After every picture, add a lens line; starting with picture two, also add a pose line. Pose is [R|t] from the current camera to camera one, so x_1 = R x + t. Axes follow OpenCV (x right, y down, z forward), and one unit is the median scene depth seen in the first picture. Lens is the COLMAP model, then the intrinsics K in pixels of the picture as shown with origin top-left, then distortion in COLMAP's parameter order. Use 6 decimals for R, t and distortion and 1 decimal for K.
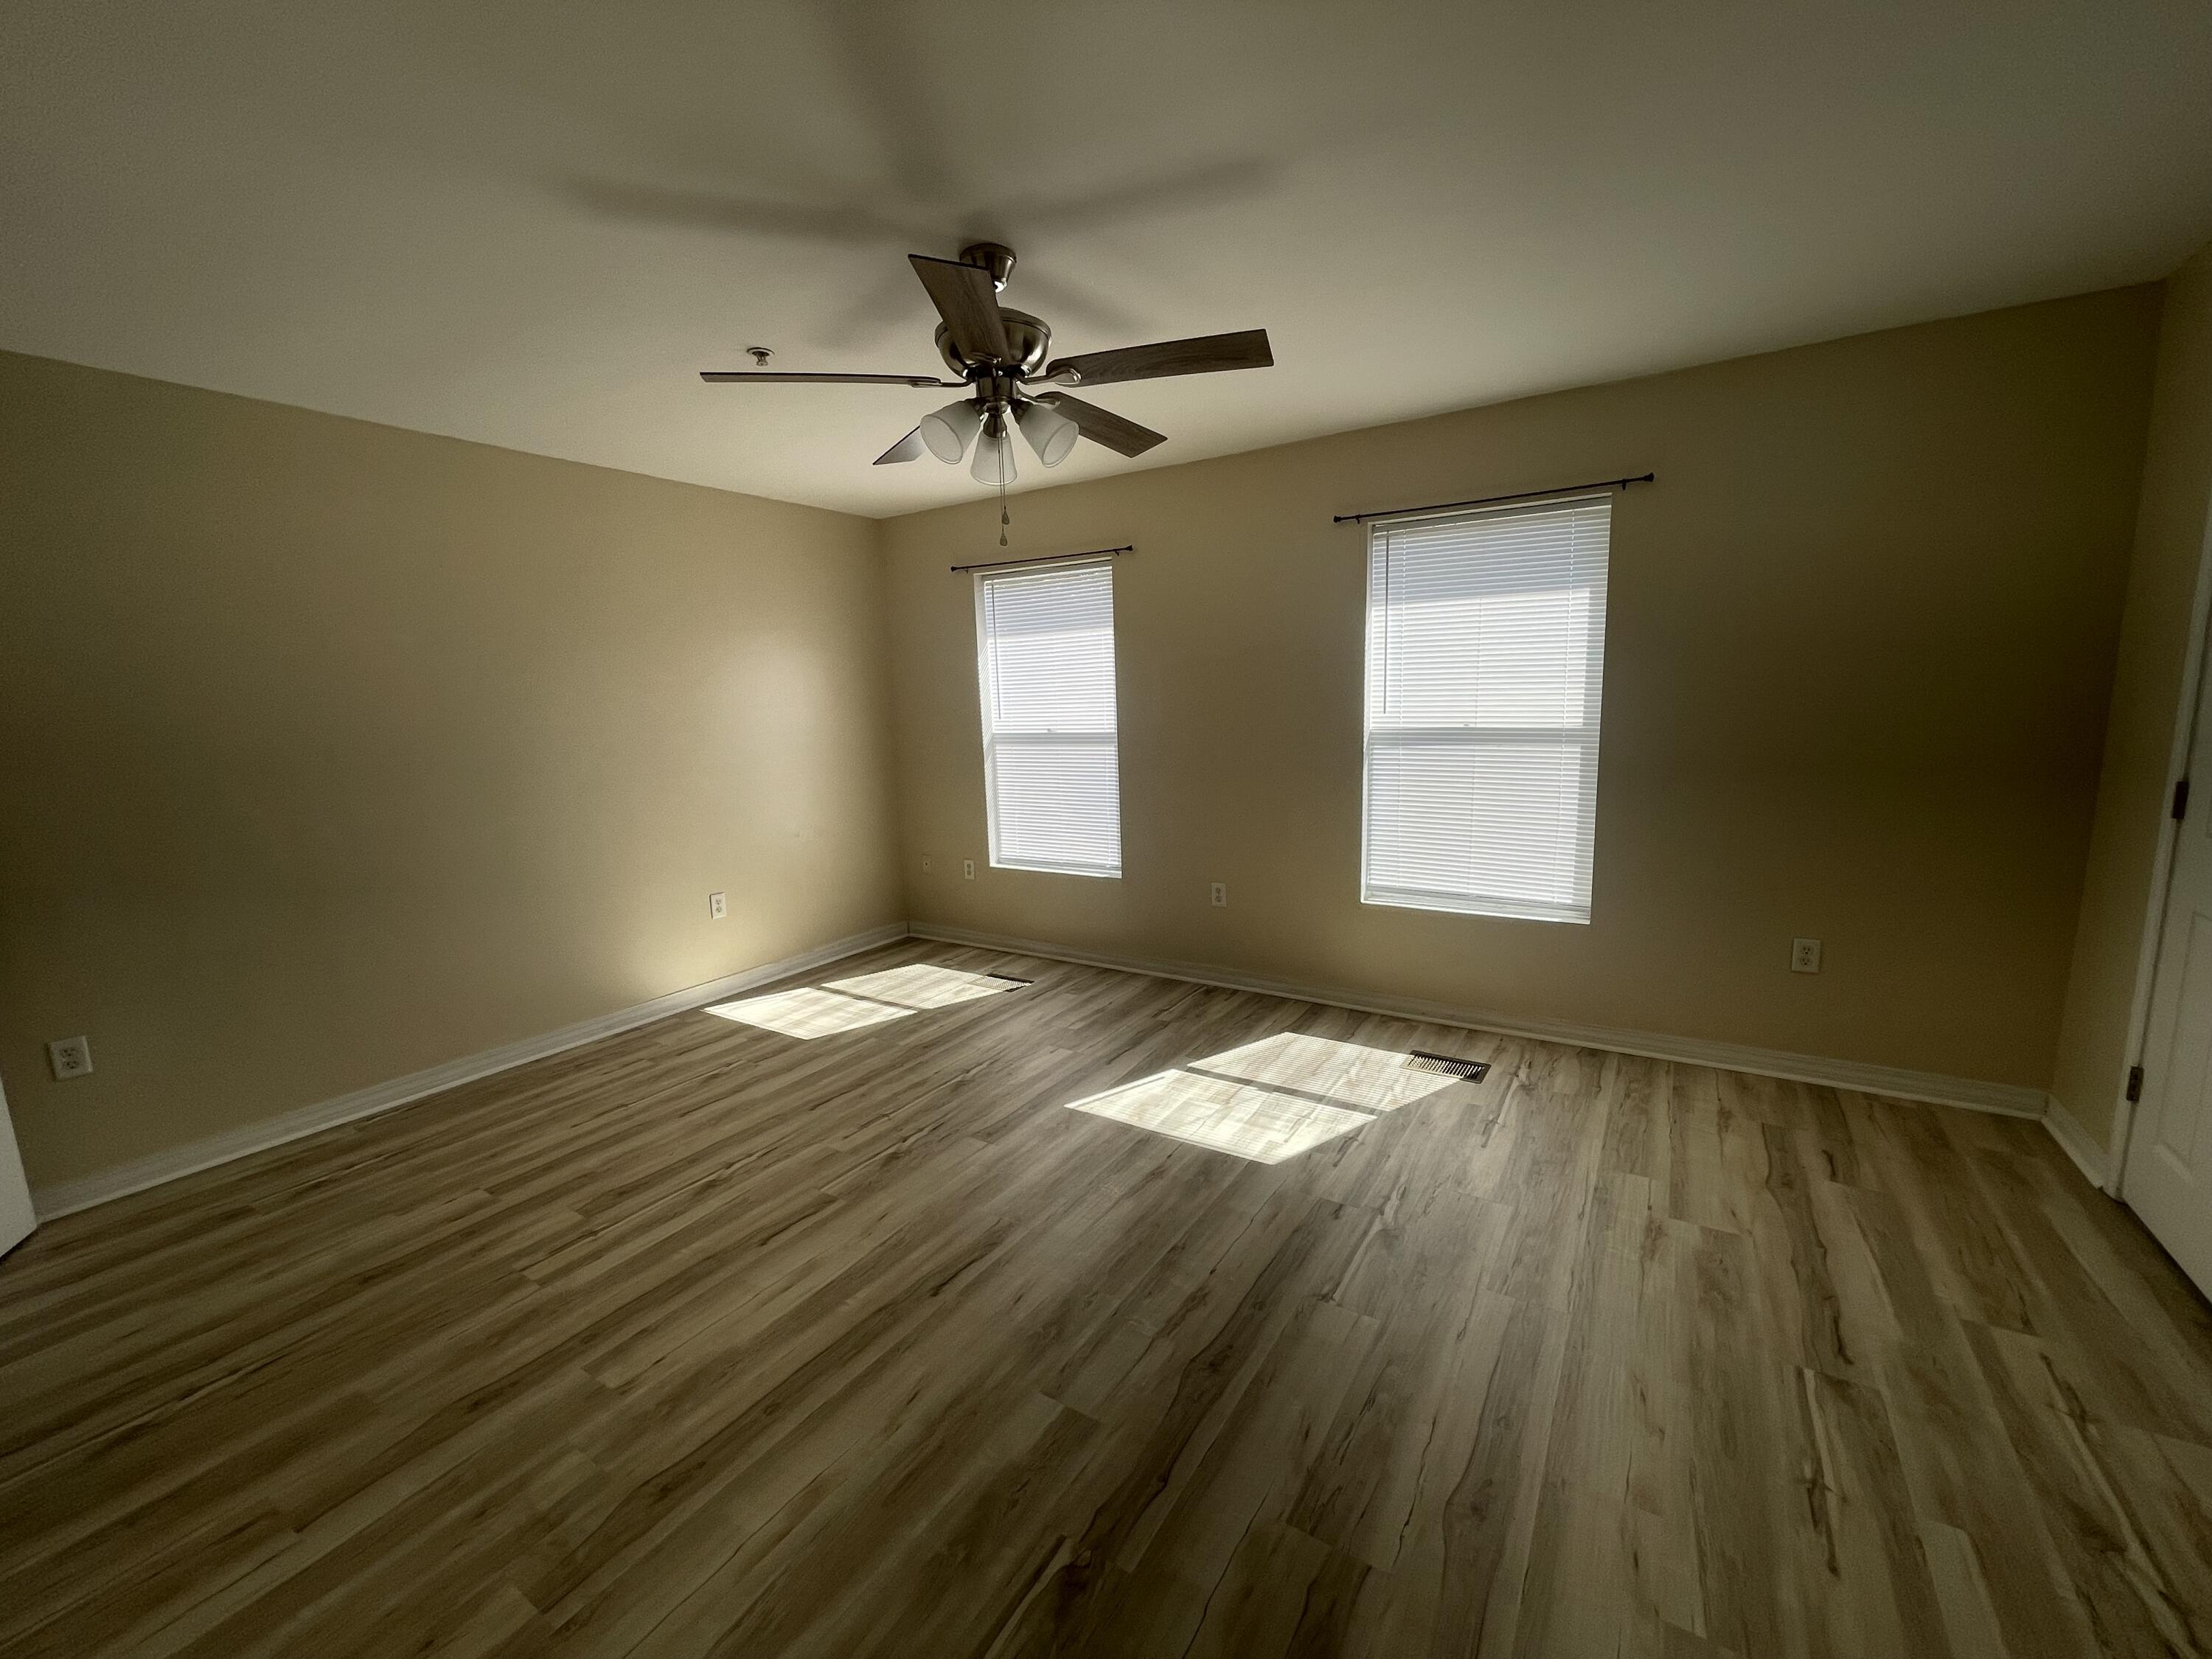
lens RADIAL K [[889.9, 0, 1107.9], [0, 889.9, 839.7], [0, 0, 1]] dist [0.001644, -0.000447]
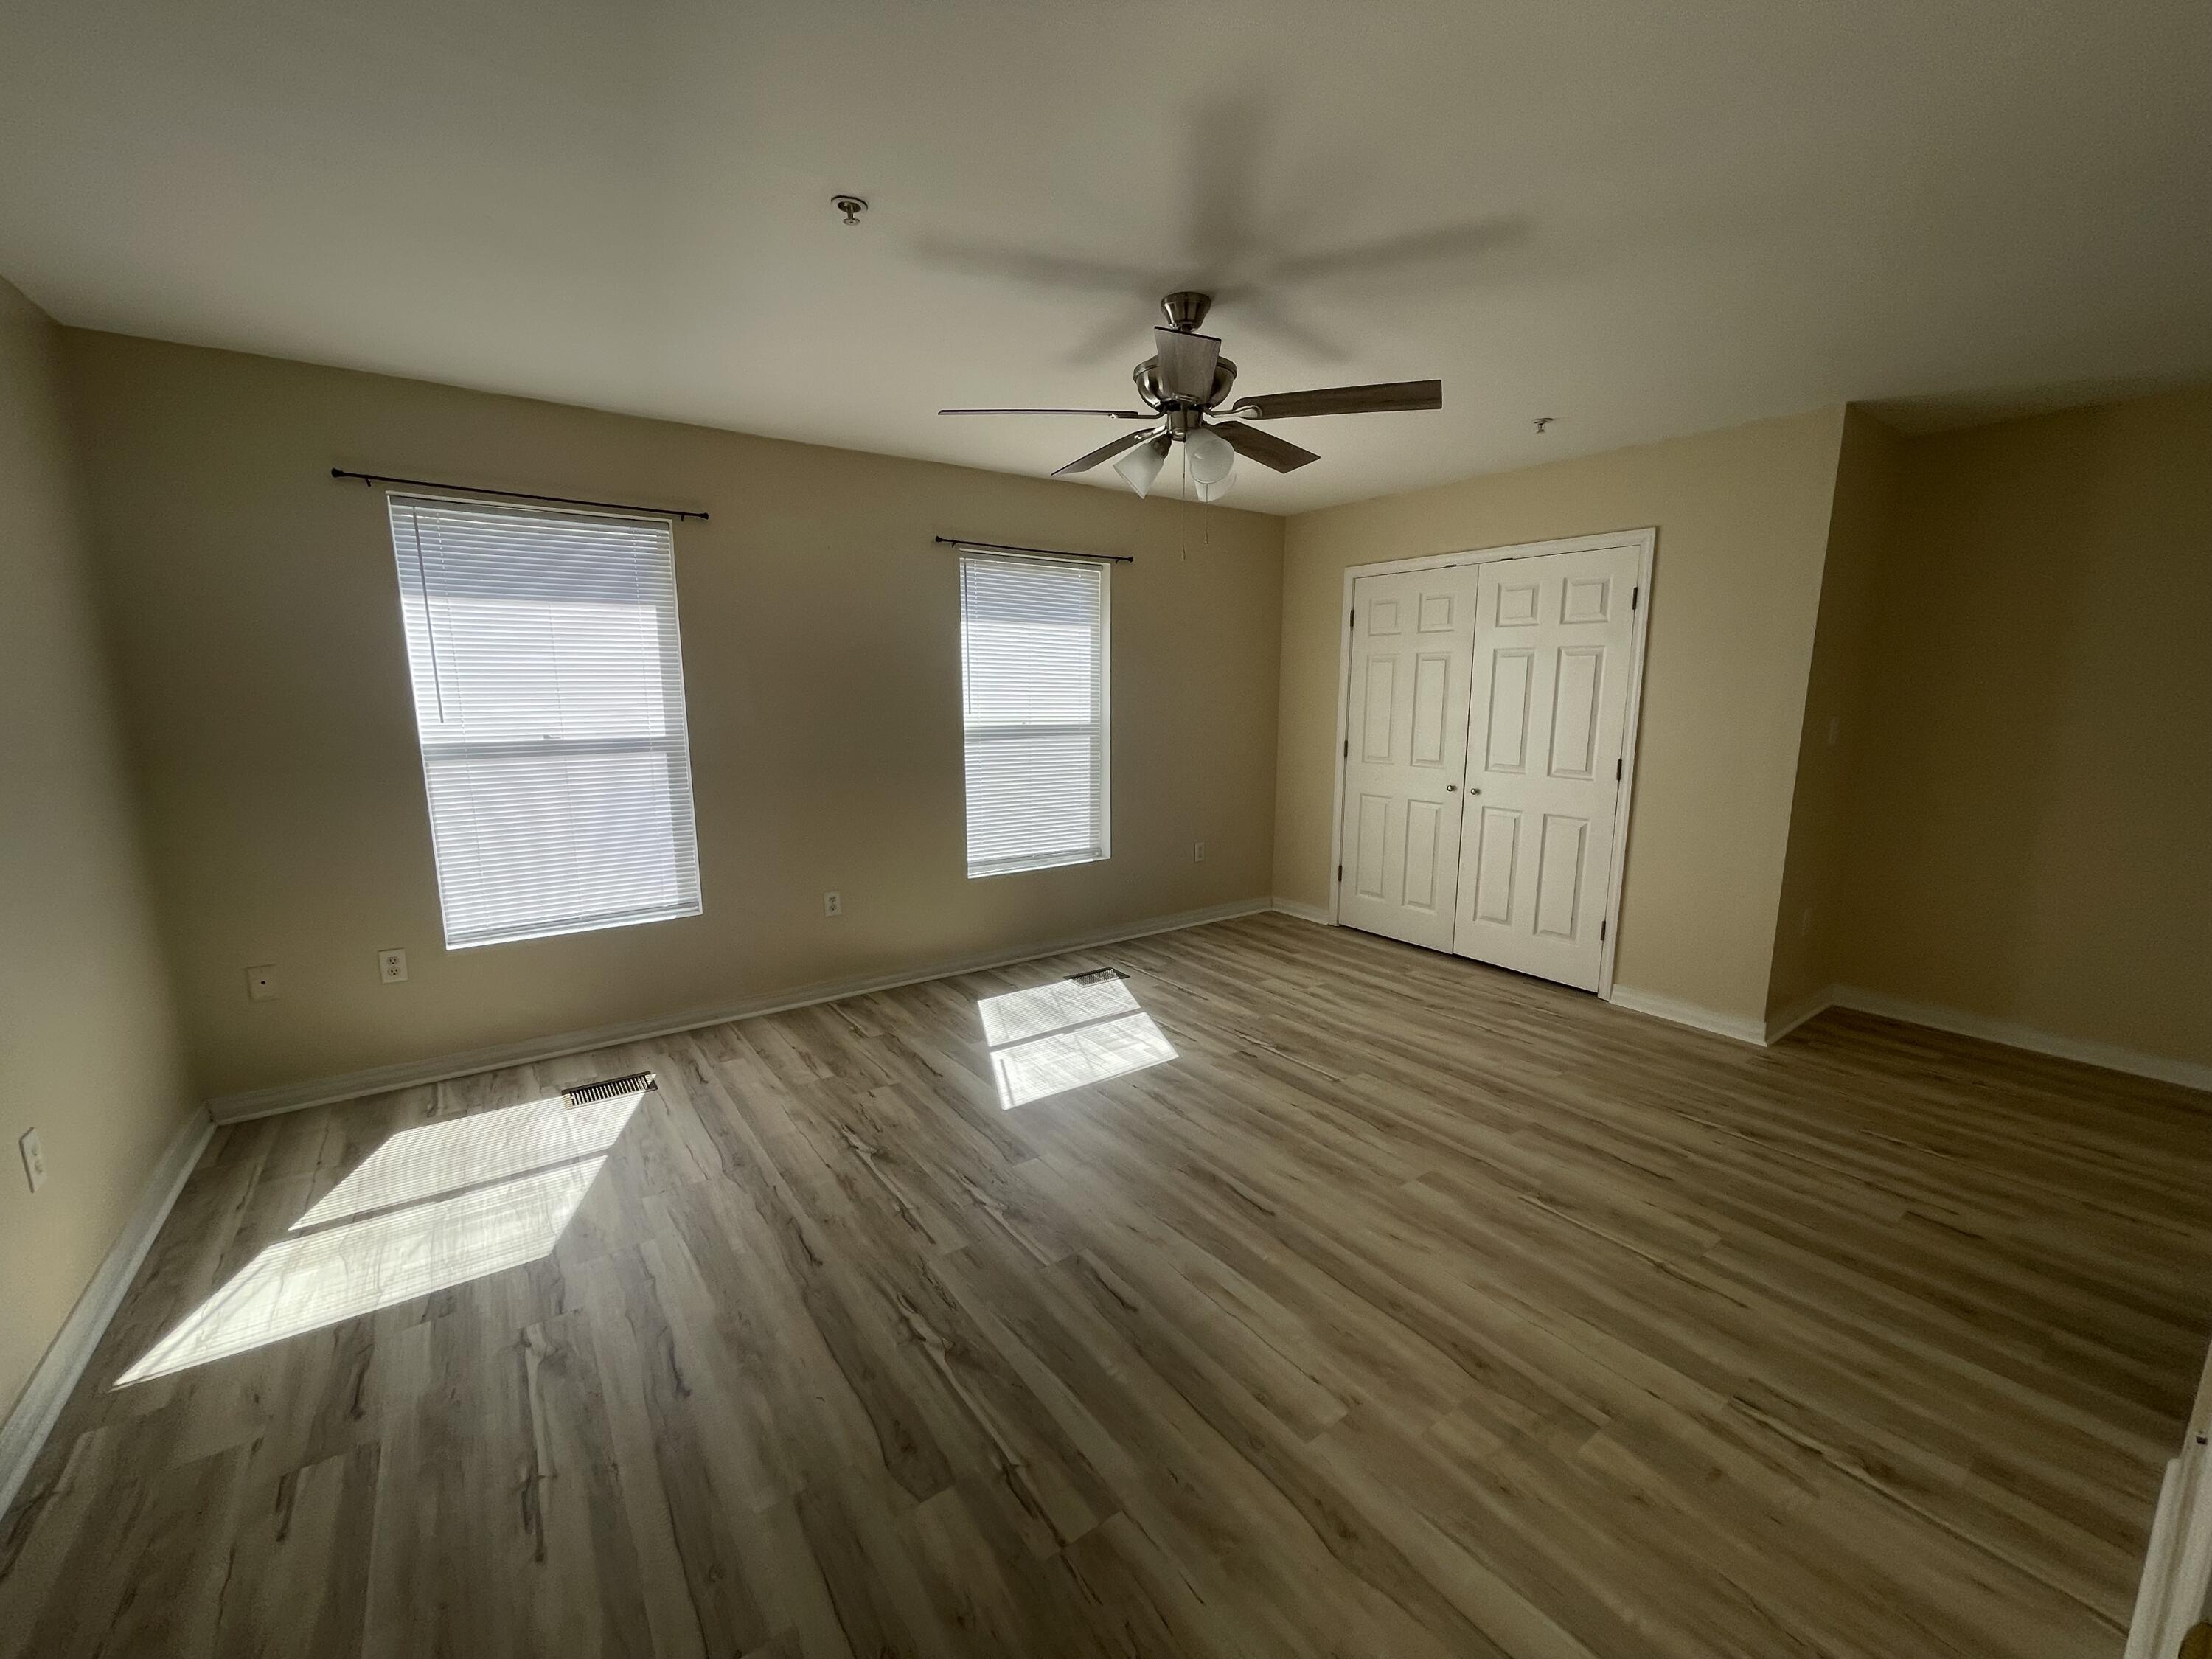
lens RADIAL K [[889.9, 0, 1107.9], [0, 889.9, 839.7], [0, 0, 1]] dist [0.001644, -0.000447]
pose [[0.372544, -0.128498, 0.919075, -0.810849], [0.136131, 0.987221, 0.082845, -0.057118], [-0.917976, 0.094252, 0.385276, 0.453165]]
